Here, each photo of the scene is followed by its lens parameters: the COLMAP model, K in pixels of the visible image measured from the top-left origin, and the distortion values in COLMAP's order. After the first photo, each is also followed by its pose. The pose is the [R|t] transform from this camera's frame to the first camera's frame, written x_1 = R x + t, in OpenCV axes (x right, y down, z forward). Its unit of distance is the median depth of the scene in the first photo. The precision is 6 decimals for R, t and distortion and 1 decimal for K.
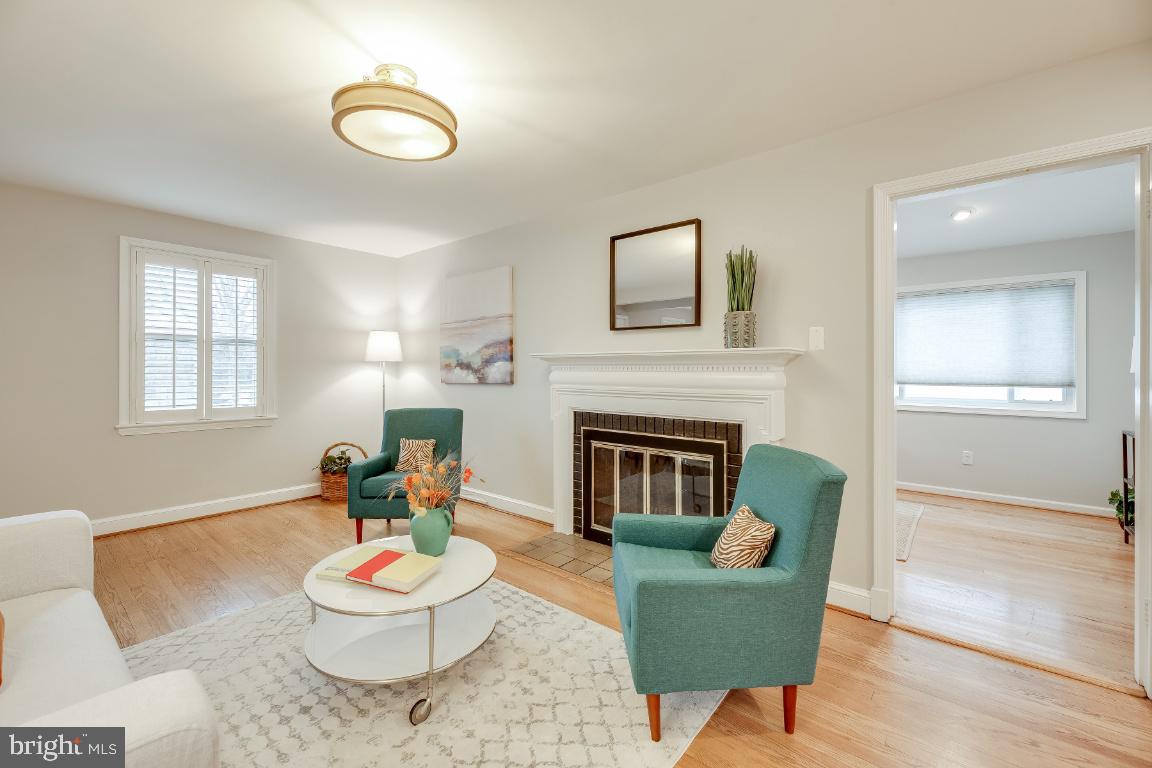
lens RADIAL K [[484.8, 0, 570.8], [0, 484.8, 370.9], [0, 0, 1]] dist [-0.002553, -0.000186]
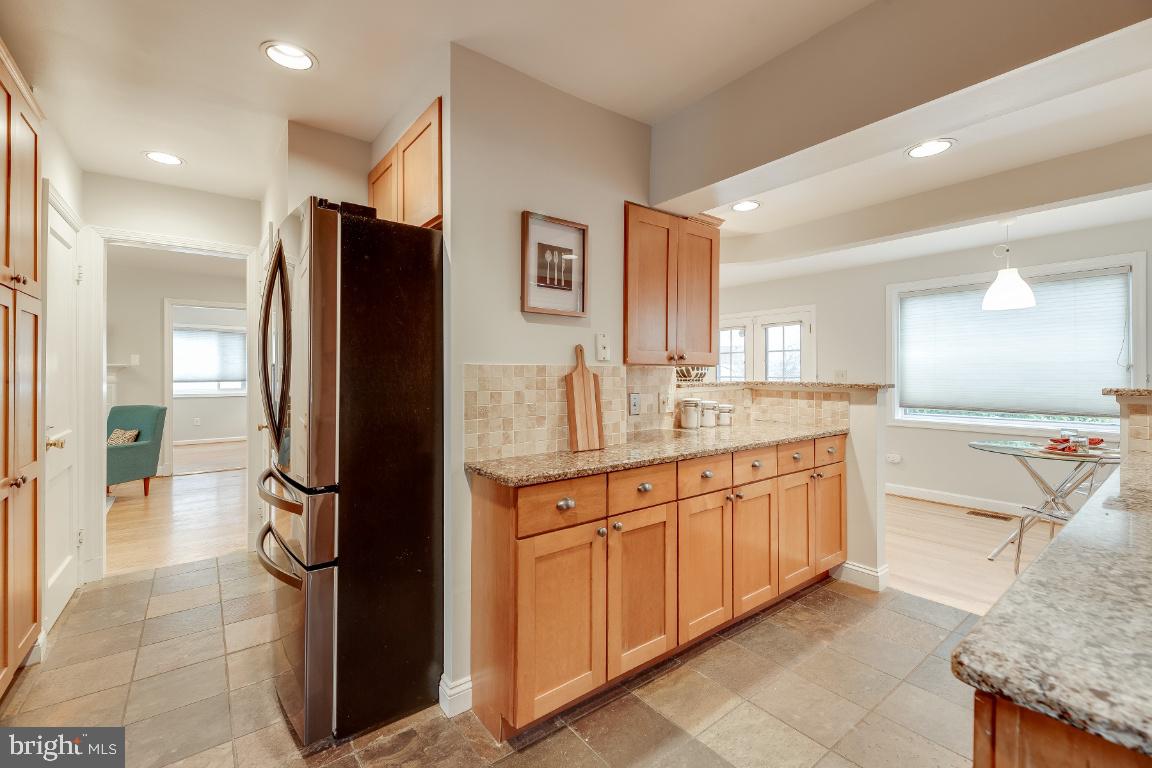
lens RADIAL K [[484.8, 0, 570.8], [0, 484.8, 370.9], [0, 0, 1]] dist [-0.002553, -0.000186]
pose [[0.212309, 0.002795, 0.977199, -1.219159], [0.000317, 0.999996, -0.002929, -0.010014], [-0.977203, 0.000932, 0.212307, -1.401558]]
